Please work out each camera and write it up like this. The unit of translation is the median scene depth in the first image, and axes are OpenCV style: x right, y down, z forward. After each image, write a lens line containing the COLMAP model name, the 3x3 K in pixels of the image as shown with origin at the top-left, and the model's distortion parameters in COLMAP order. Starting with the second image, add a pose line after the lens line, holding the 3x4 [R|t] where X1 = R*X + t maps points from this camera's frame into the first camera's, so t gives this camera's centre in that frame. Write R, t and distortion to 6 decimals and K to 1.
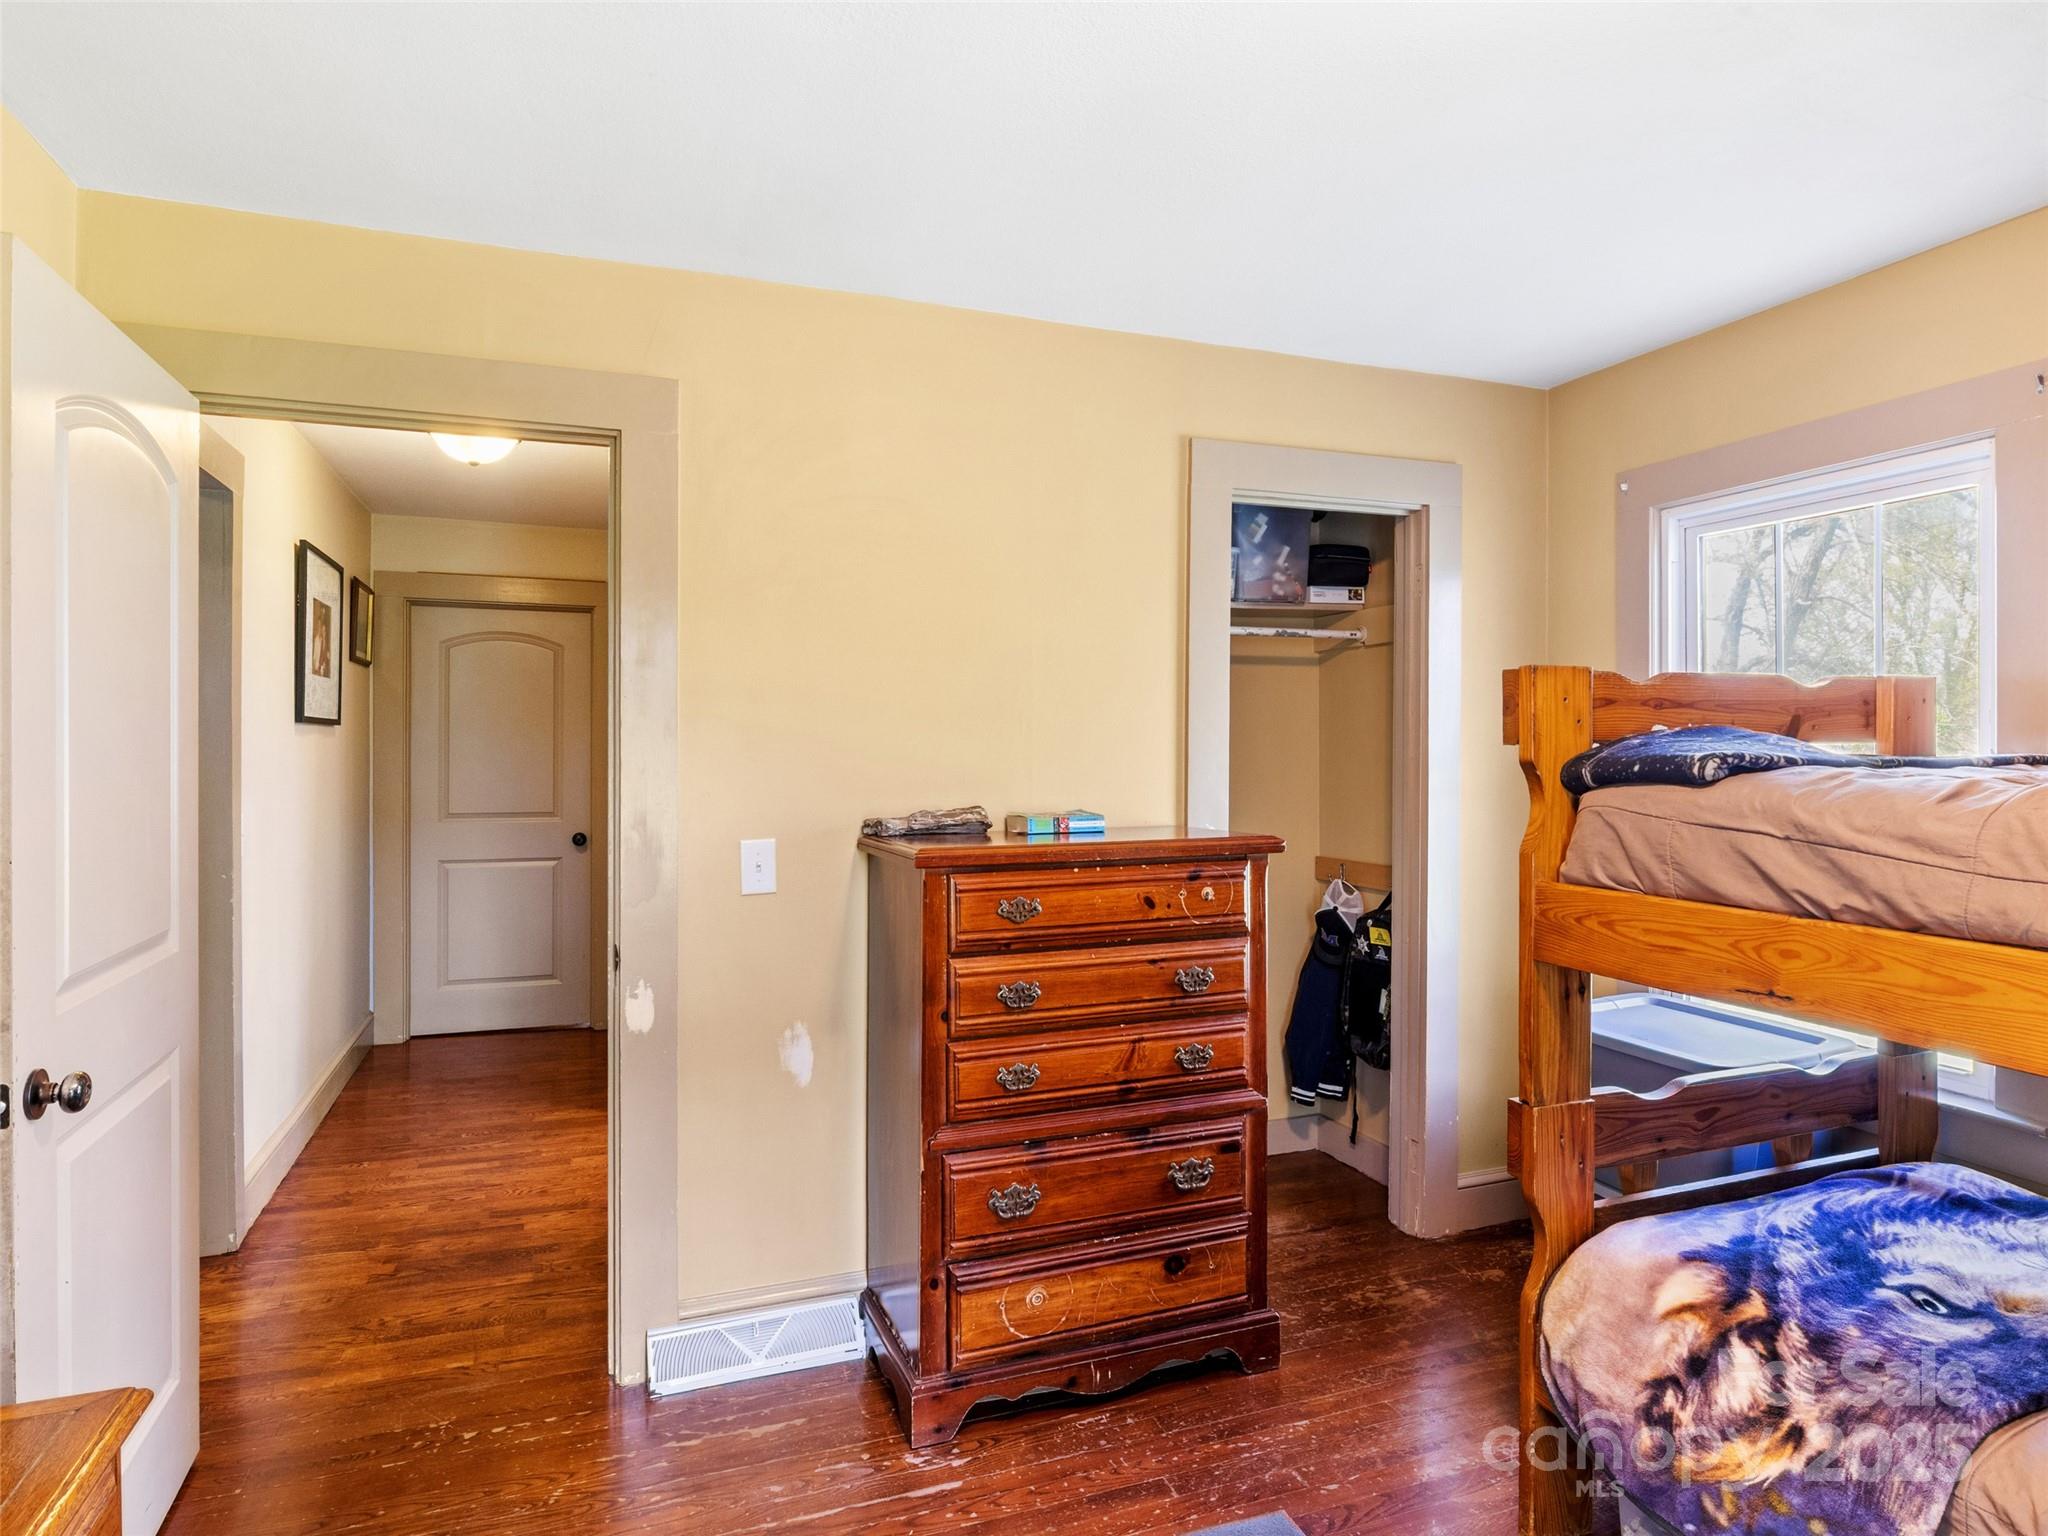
lens RADIAL K [[1150.6, 0, 1019.0], [0, 1150.6, 760.1], [0, 0, 1]] dist [-0.008595, 0.001248]
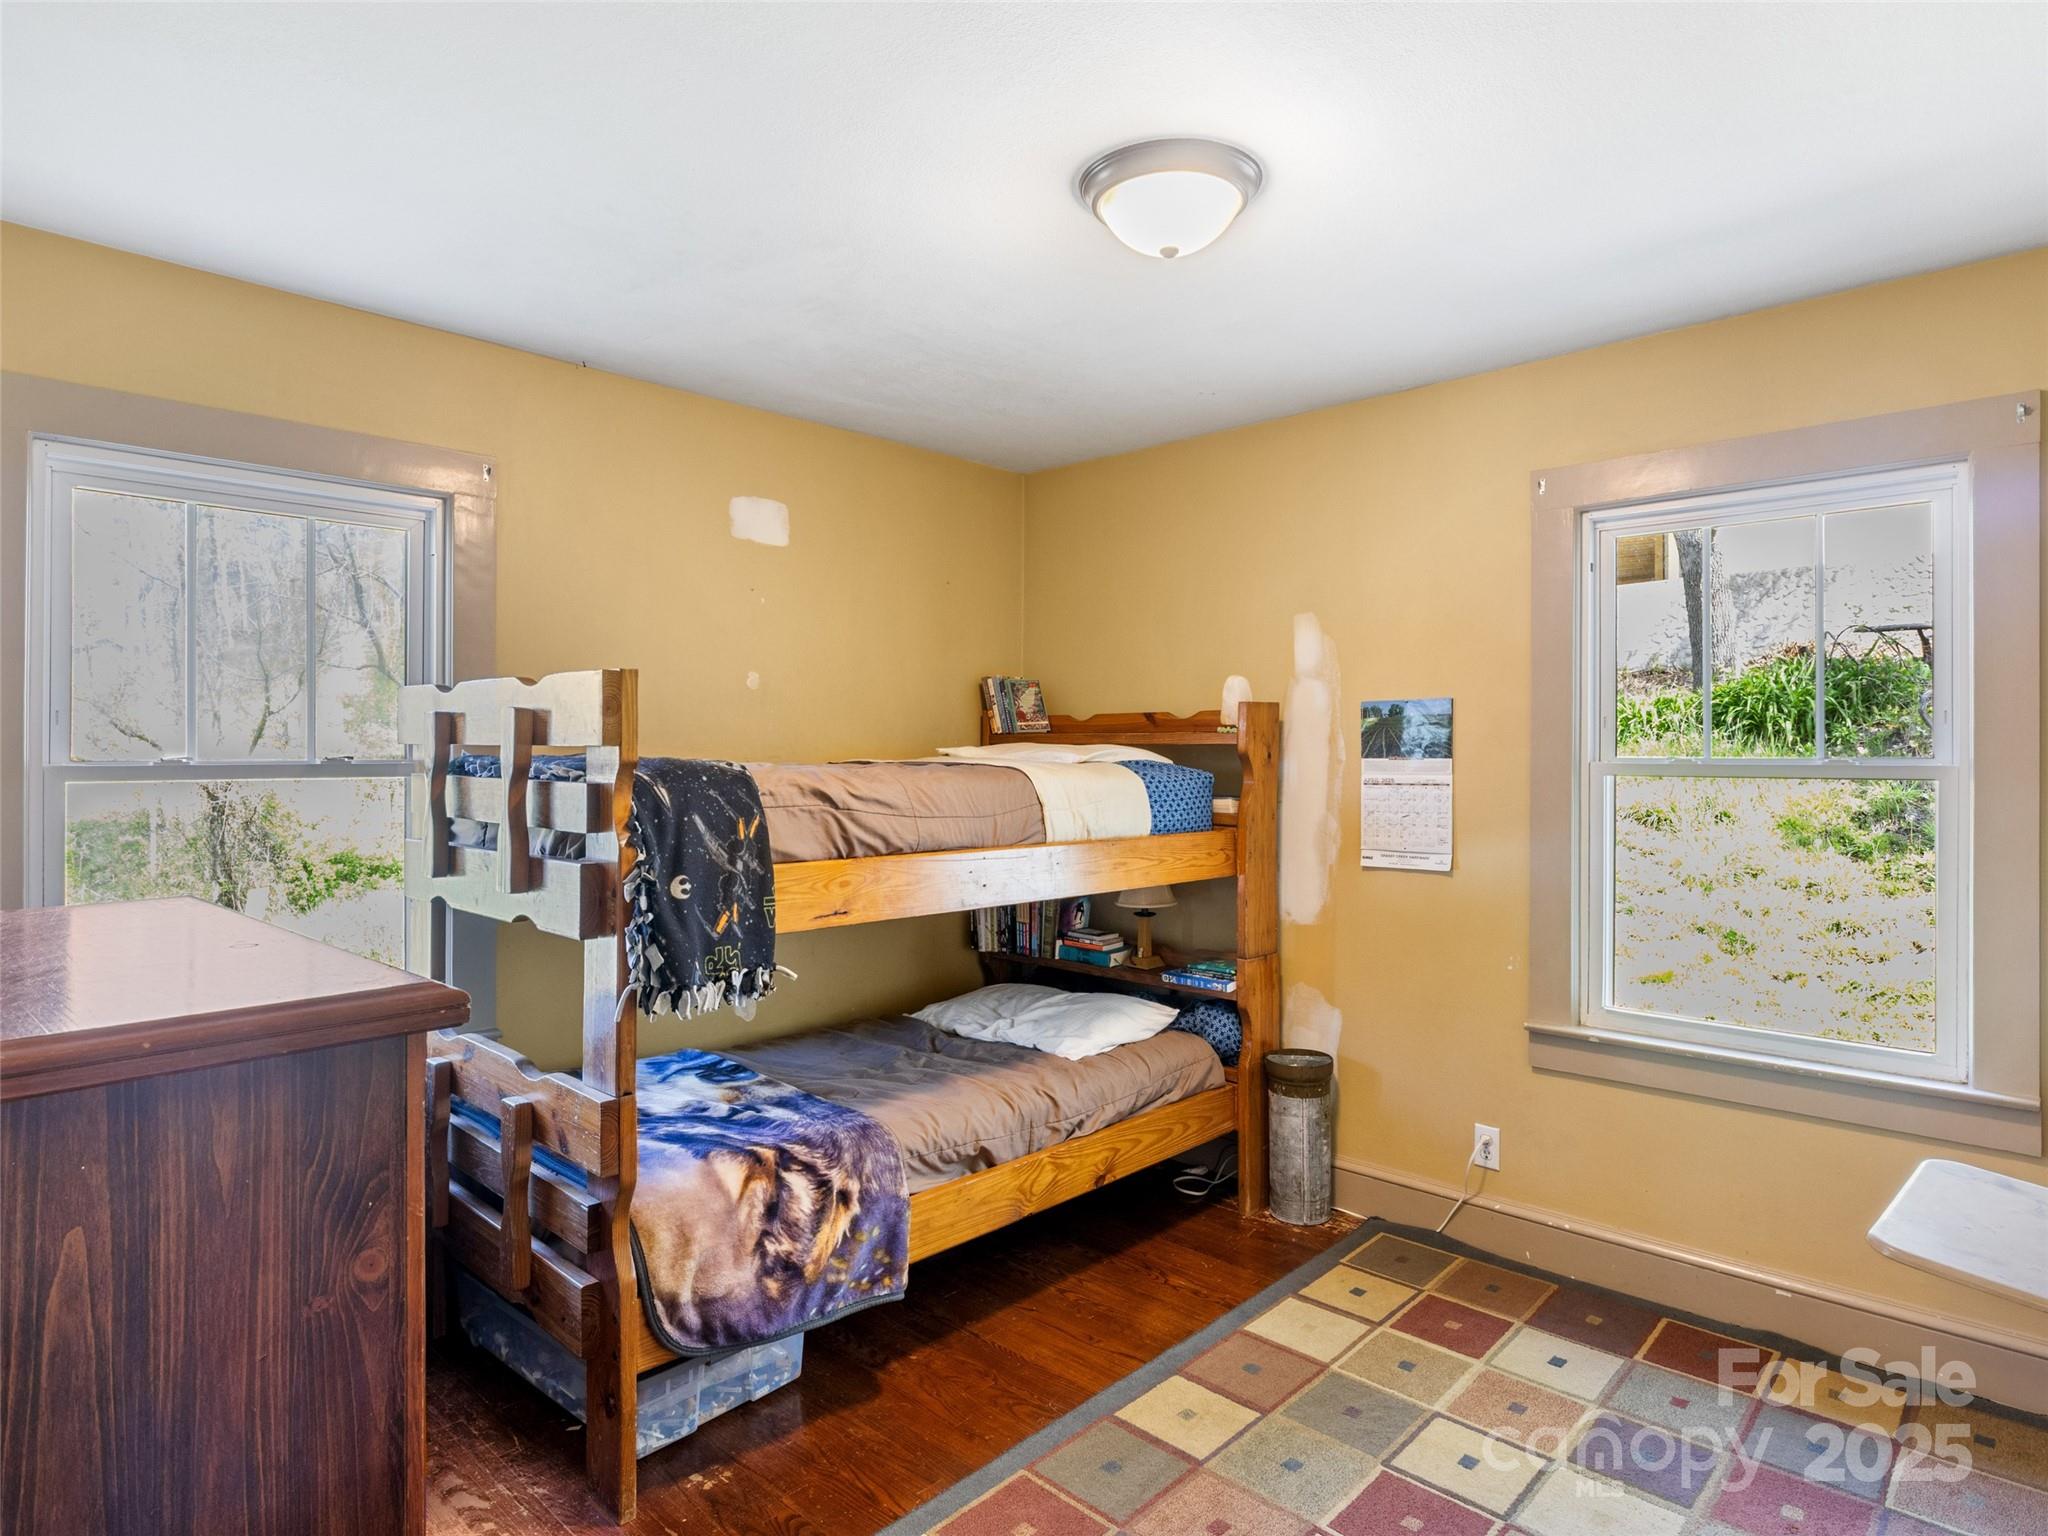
lens RADIAL K [[1150.6, 0, 1022.6], [0, 1150.6, 754.8], [0, 0, 1]] dist [-0.008595, 0.001248]
pose [[-0.415074, -0.003662, 0.909780, -0.743829], [0.006065, 0.999959, 0.006792, -0.010767], [-0.909767, 0.008337, -0.415035, 1.278452]]
